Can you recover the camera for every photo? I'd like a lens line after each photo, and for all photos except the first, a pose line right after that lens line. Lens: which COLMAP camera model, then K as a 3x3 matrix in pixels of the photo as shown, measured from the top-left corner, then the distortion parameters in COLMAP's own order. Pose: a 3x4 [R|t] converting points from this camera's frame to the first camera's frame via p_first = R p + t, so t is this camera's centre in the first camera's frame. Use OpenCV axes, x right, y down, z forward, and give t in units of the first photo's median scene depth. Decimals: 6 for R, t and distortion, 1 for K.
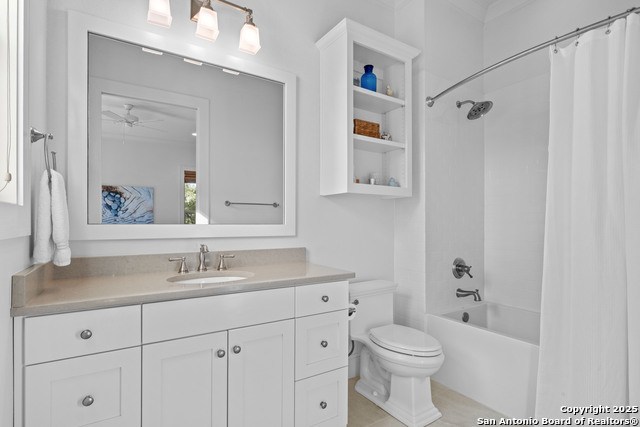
lens RADIAL K [[330.1, 0, 320.0], [0, 330.1, 213.5], [0, 0, 1]] dist [0.000947, -0.000464]
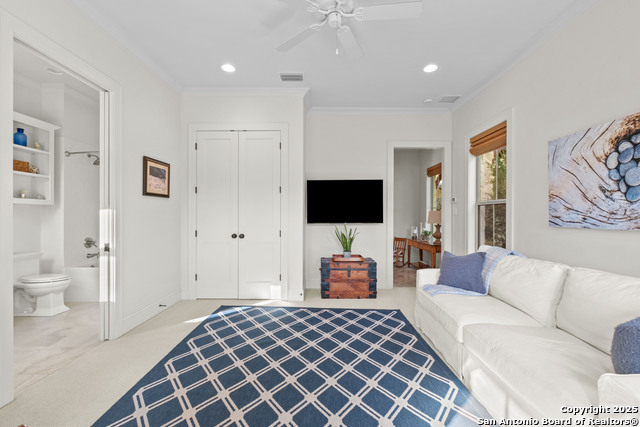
lens RADIAL K [[279.2, 0, 320.0], [0, 279.2, 213.5], [0, 0, 1]] dist [-0.000281, 0.000340]
pose [[0.549427, 0.000715, 0.835541, -0.207007], [-0.013663, 0.999874, 0.008129, -0.035775], [-0.835430, -0.015882, 0.549368, -1.094757]]
